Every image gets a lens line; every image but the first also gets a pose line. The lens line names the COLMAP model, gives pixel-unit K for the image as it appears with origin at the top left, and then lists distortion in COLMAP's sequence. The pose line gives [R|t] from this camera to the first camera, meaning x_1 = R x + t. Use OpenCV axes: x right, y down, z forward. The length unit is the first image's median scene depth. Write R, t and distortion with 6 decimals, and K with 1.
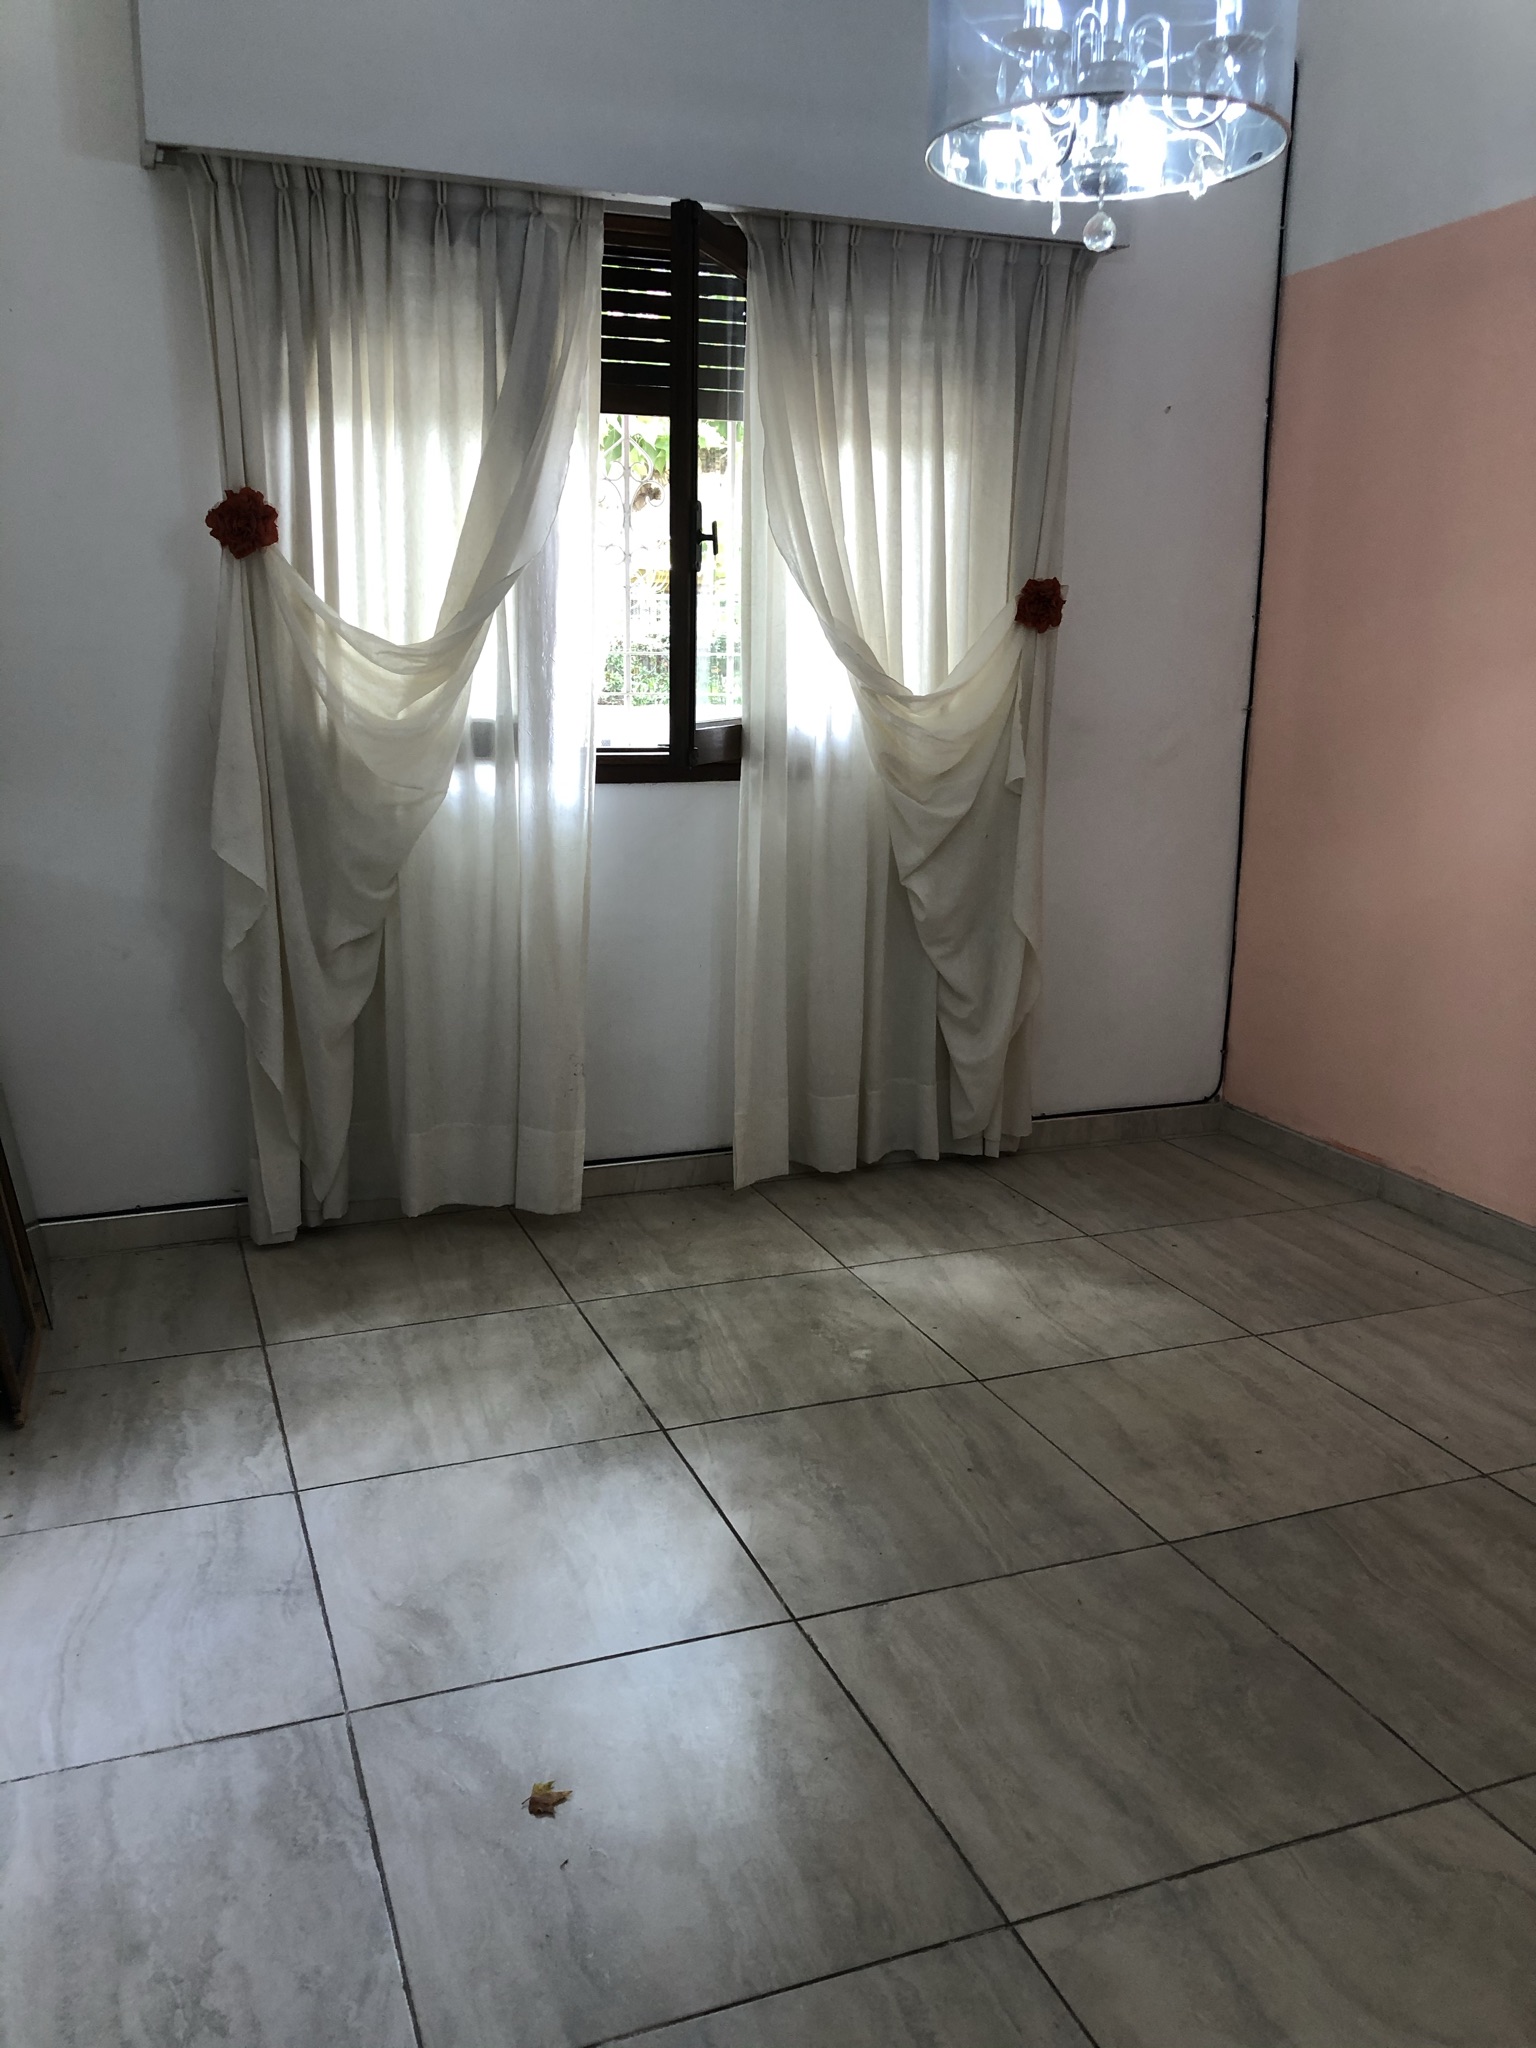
lens RADIAL K [[1701.3, 0, 768.0], [0, 1701.3, 1024.0], [0, 0, 1]] dist [0.004480, -0.003298]
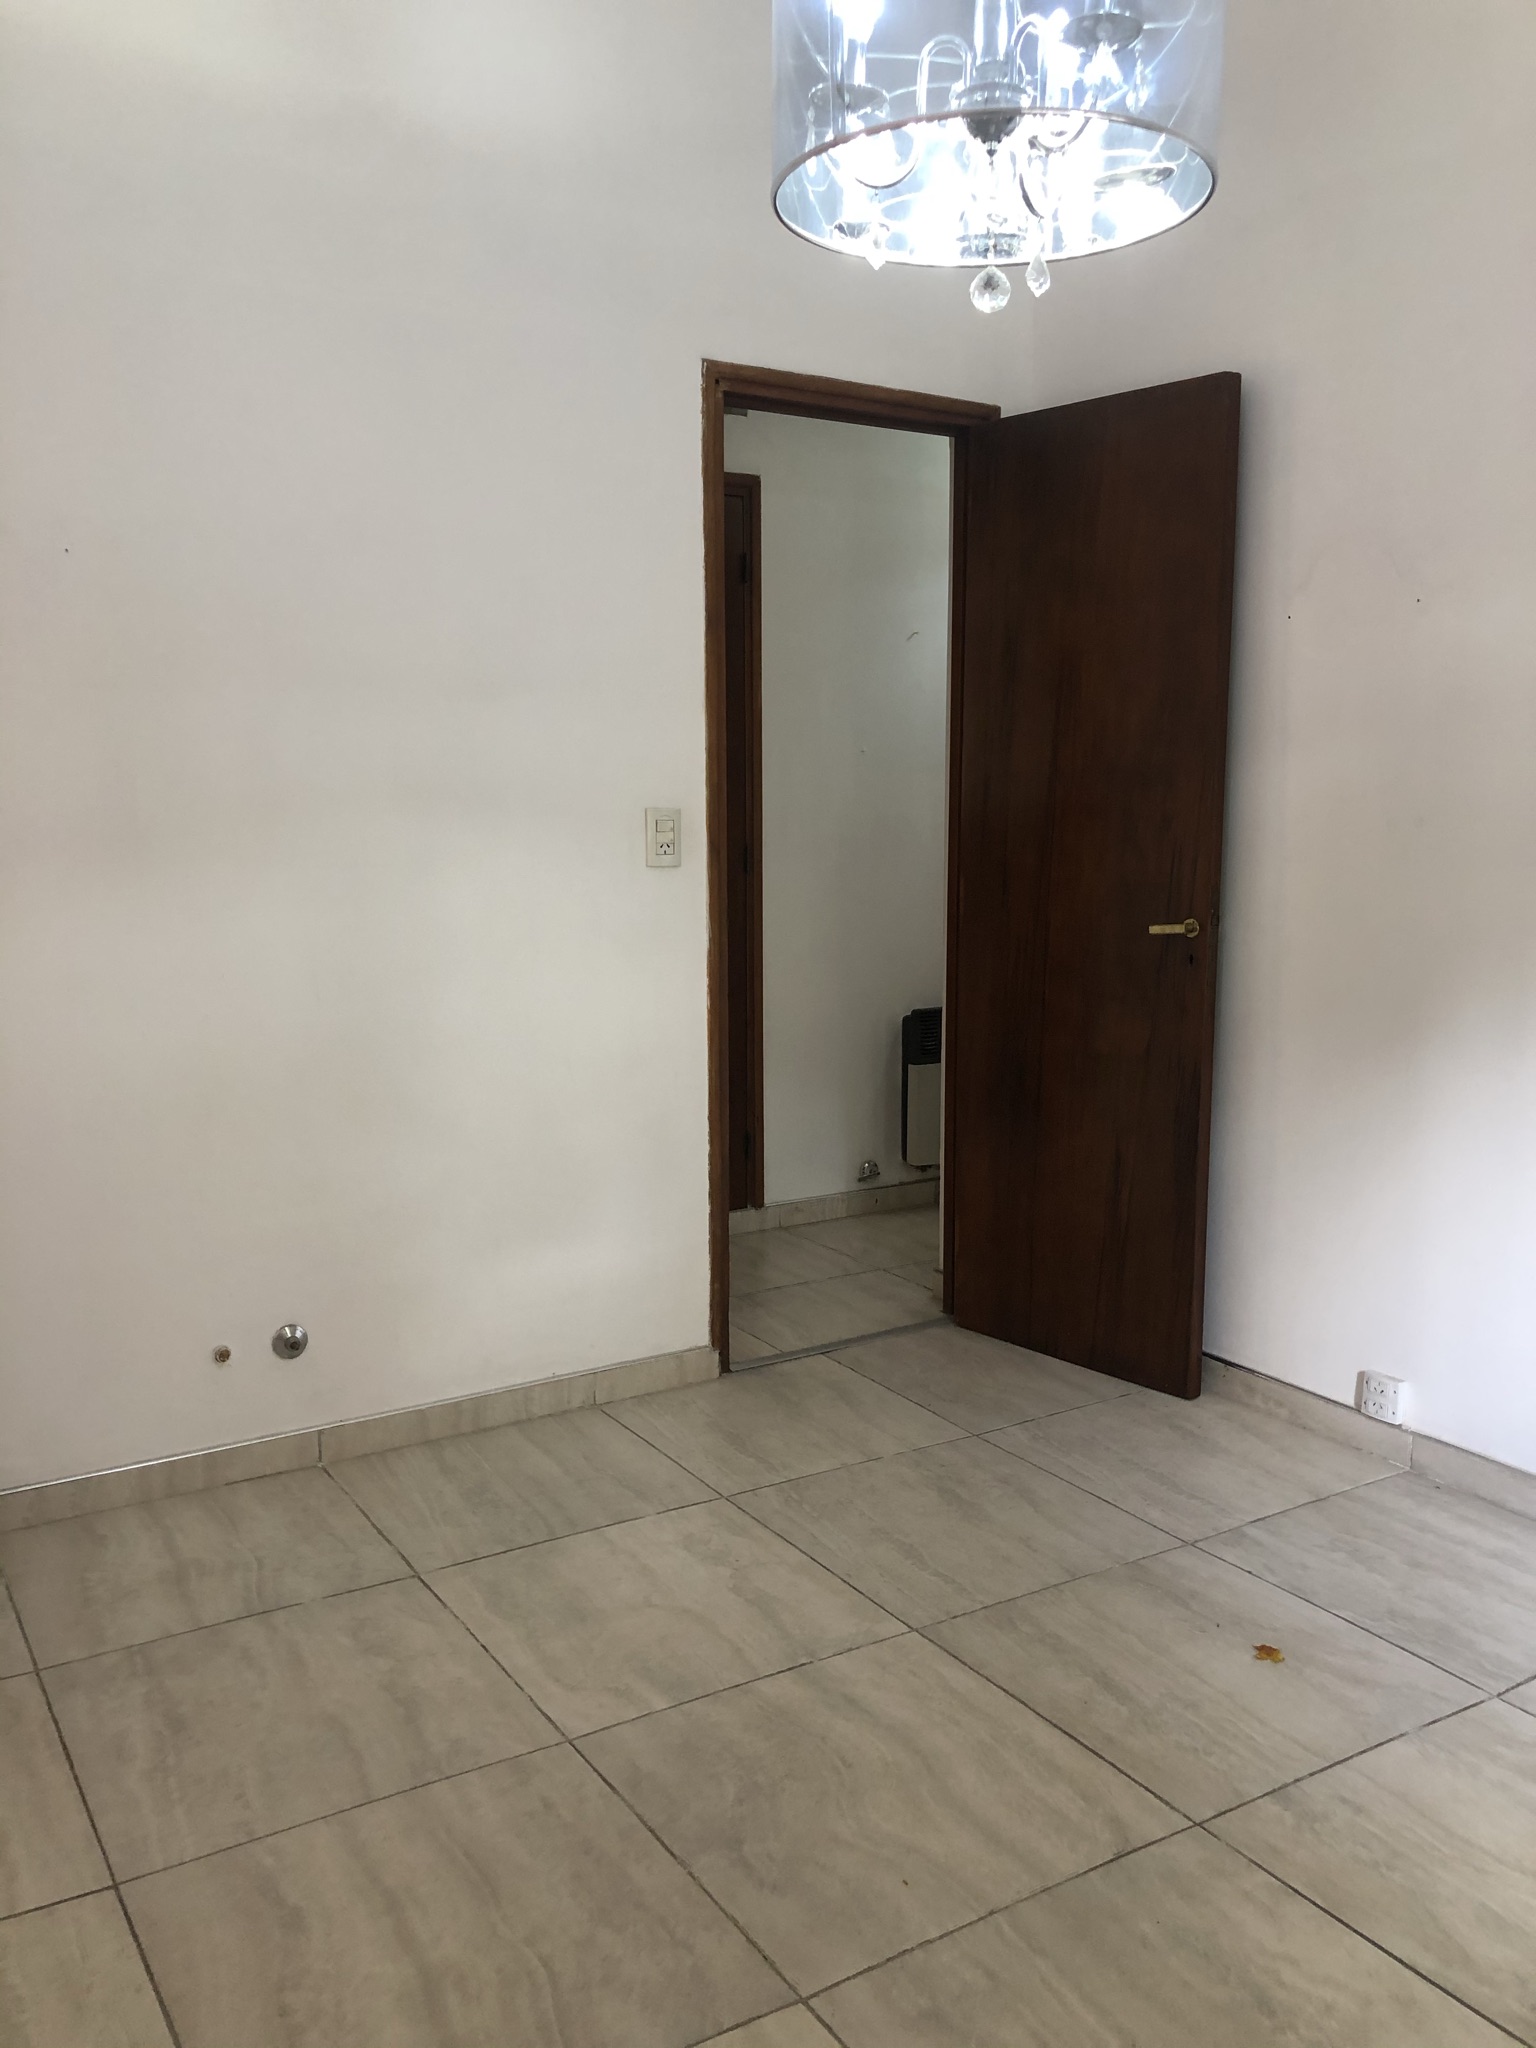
lens RADIAL K [[1701.3, 0, 768.0], [0, 1701.3, 1024.0], [0, 0, 1]] dist [0.004480, -0.003298]
pose [[-0.983031, 0.023899, -0.181877, 0.463165], [-0.037572, 0.944226, 0.327147, -0.411374], [0.179552, 0.328429, -0.927305, 1.913237]]
